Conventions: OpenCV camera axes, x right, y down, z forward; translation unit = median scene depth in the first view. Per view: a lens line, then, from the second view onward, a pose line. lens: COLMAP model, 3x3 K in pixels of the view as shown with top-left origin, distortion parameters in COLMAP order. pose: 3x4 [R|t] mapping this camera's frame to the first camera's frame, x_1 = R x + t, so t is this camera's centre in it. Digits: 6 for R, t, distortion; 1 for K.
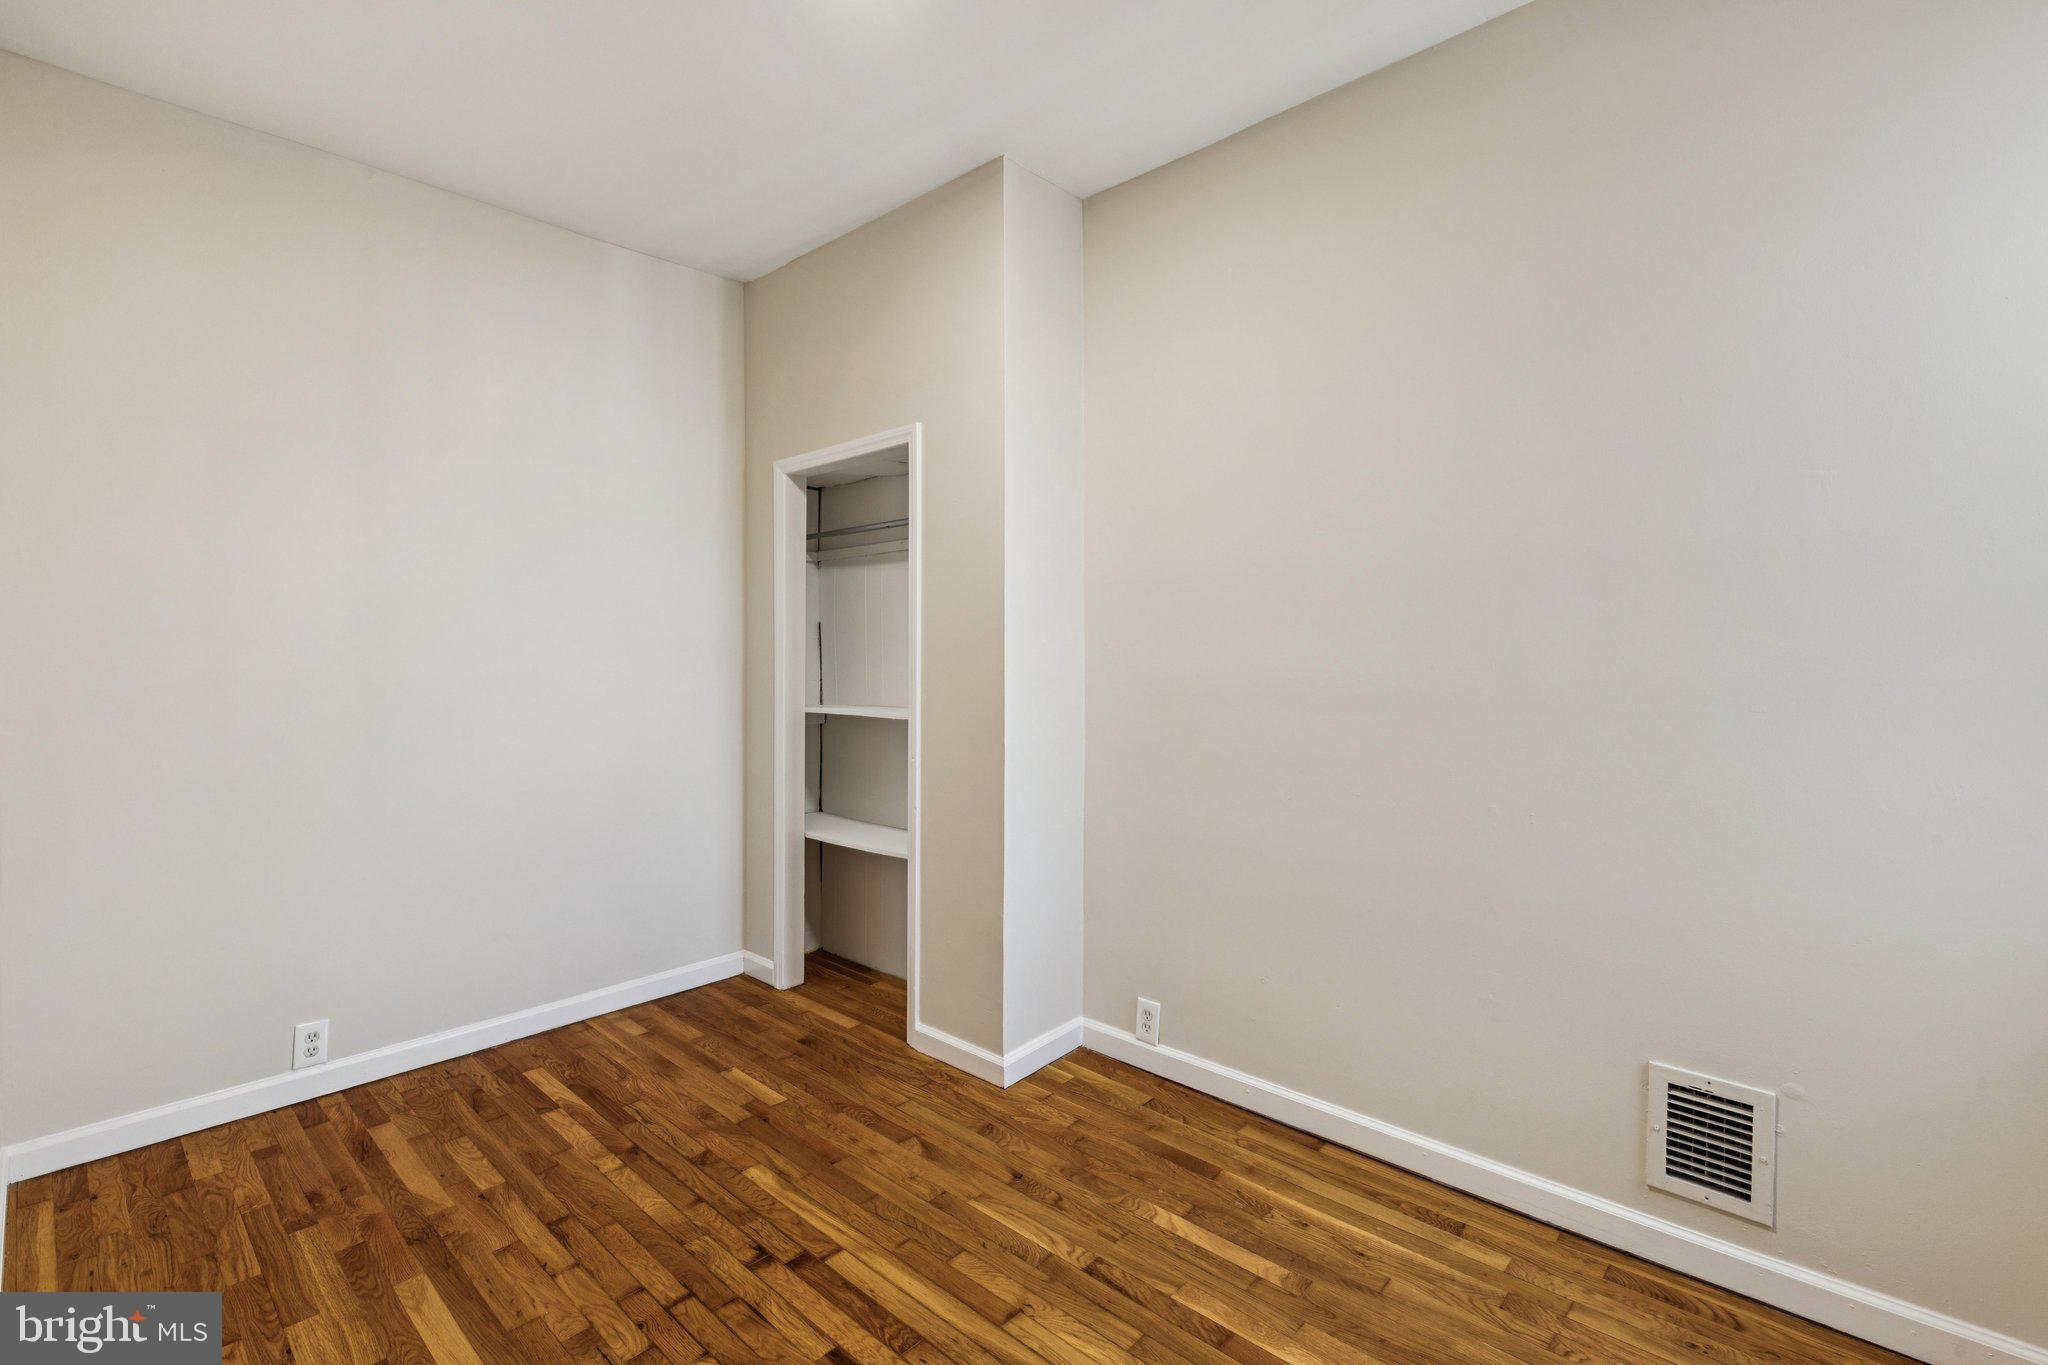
lens RADIAL K [[917.8, 0, 1024.0], [0, 917.8, 682.5], [0, 0, 1]] dist [0.008457, 0.000076]
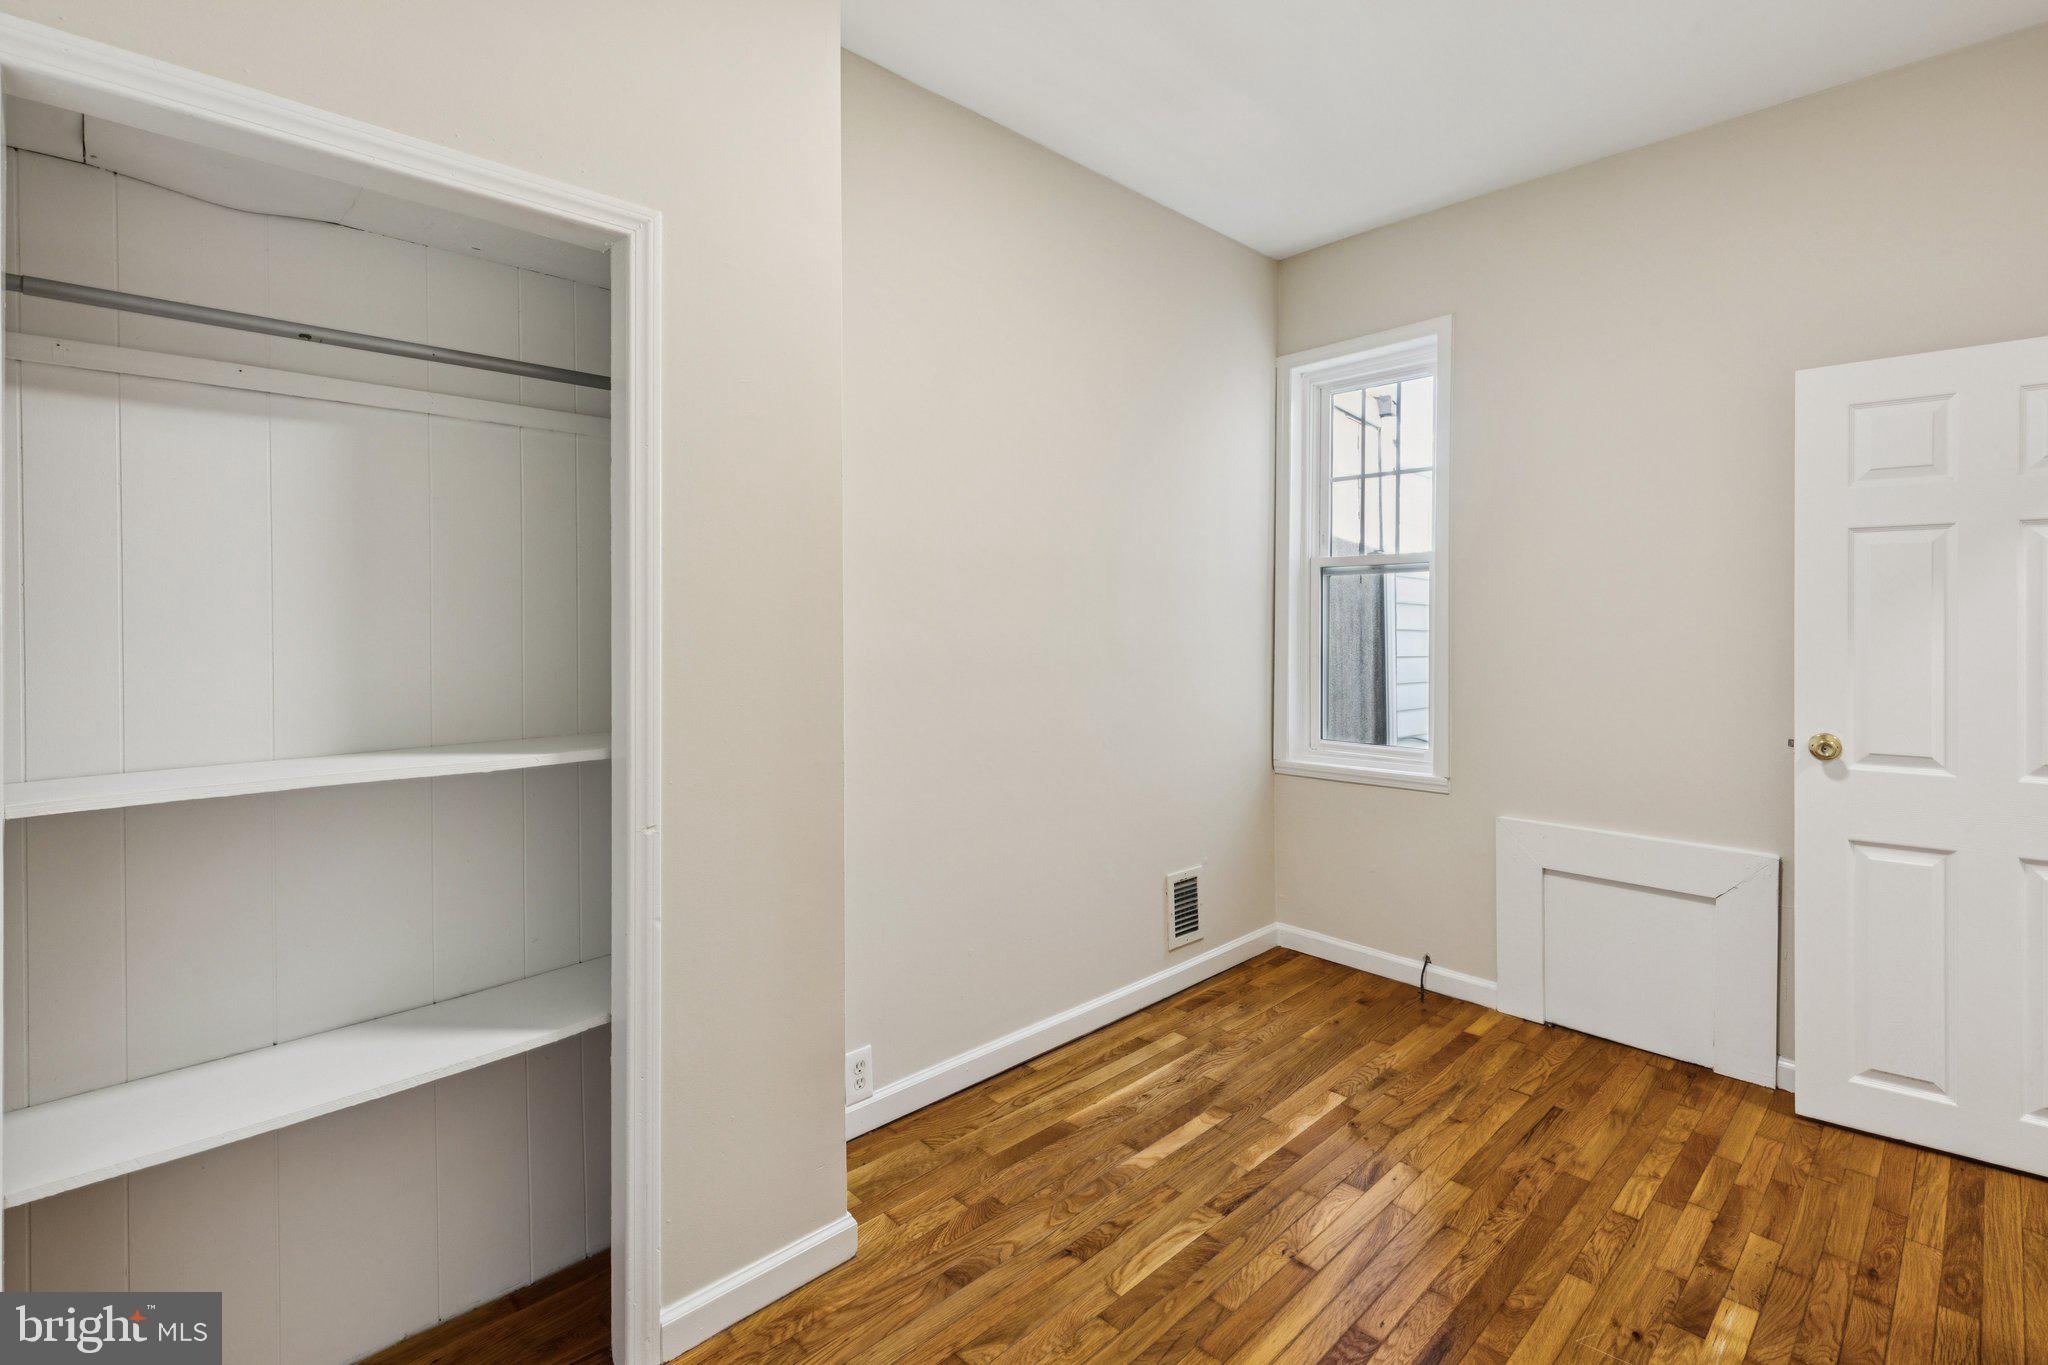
lens RADIAL K [[953.1, 0, 1035.0], [0, 953.1, 631.9], [0, 0, 1]] dist [0.010730, -0.000277]
pose [[0.045172, -0.009987, 0.998929, -0.950452], [0.030725, 0.999491, 0.008603, -0.041700], [-0.998507, 0.030304, 0.045456, 1.055962]]
